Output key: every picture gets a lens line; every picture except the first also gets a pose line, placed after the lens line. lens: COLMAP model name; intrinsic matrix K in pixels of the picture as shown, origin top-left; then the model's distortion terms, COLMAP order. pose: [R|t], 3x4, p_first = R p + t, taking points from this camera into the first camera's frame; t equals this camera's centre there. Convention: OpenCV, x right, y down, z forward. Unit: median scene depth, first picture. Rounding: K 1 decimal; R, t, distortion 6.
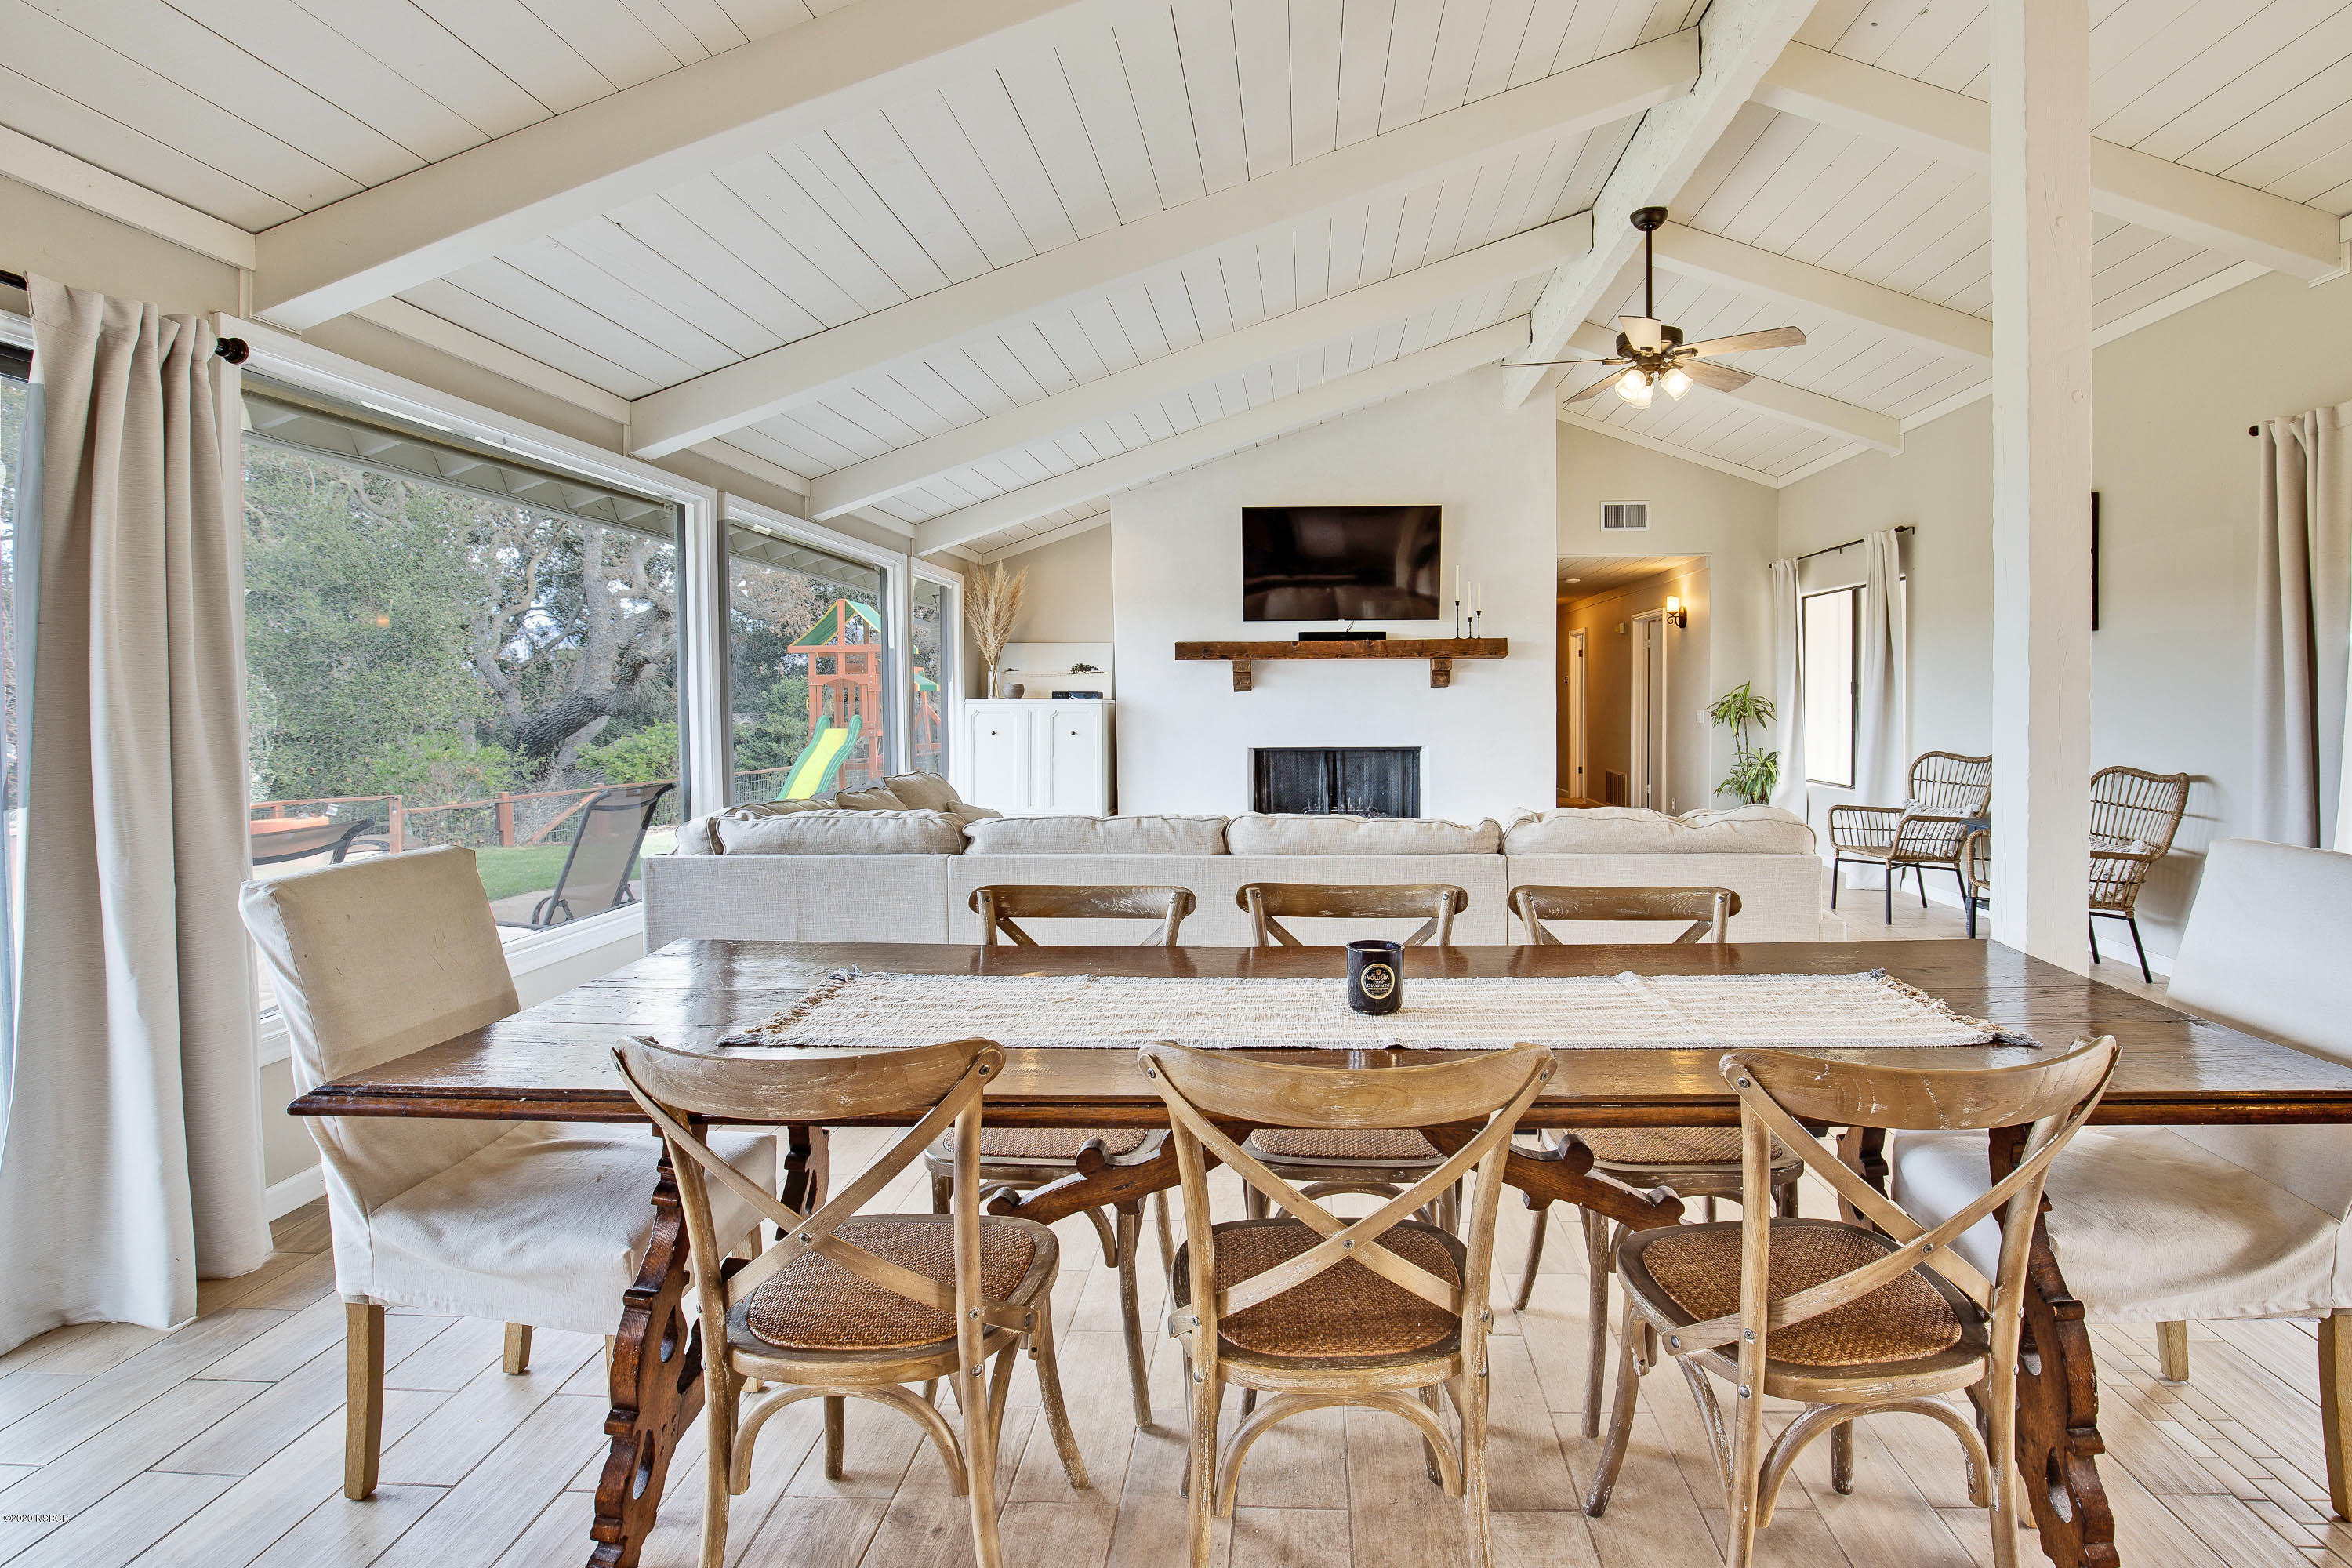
lens RADIAL K [[1481.1, 0, 1179.0], [0, 1481.1, 773.7], [0, 0, 1]] dist [-0.056267, -0.000634]
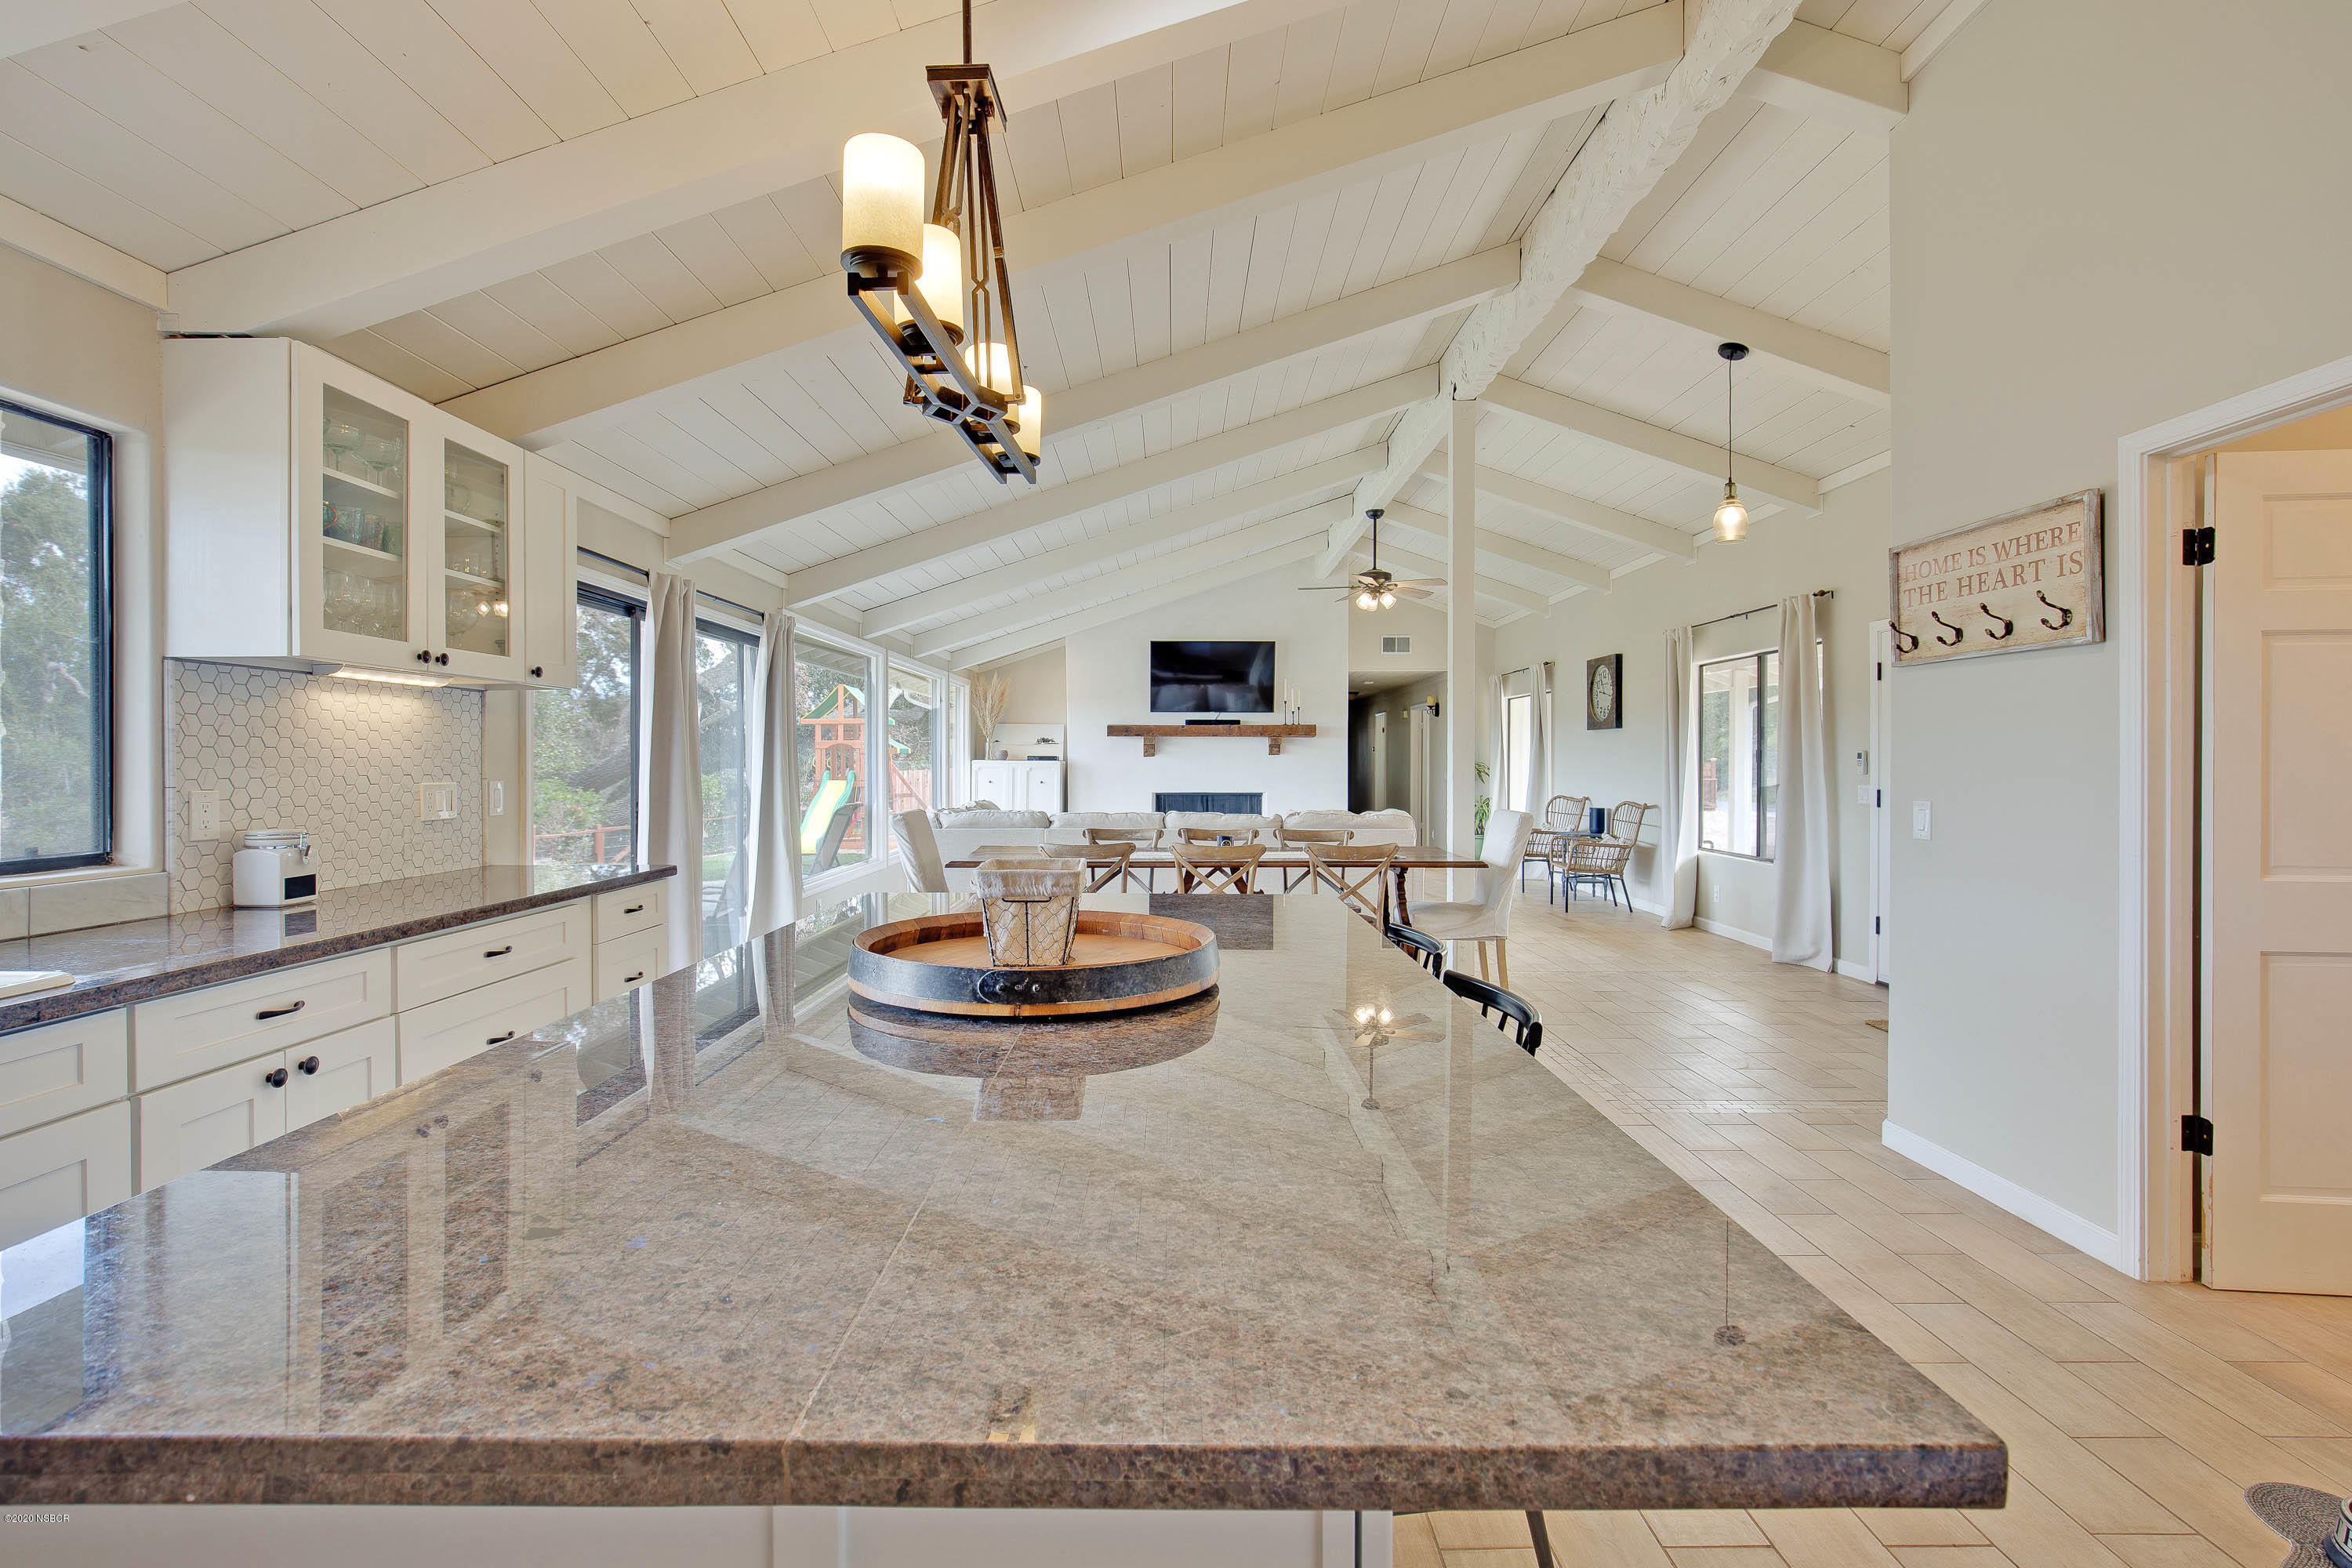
lens RADIAL K [[1097.5, 0, 1174.3], [0, 1097.5, 768.6], [0, 0, 1]] dist [-0.027932, 0.000332]
pose [[0.997142, 0.008555, 0.075065, -0.017995], [-0.005283, 0.999032, -0.043678, 0.007664], [-0.075366, 0.043157, 0.996222, -0.157829]]
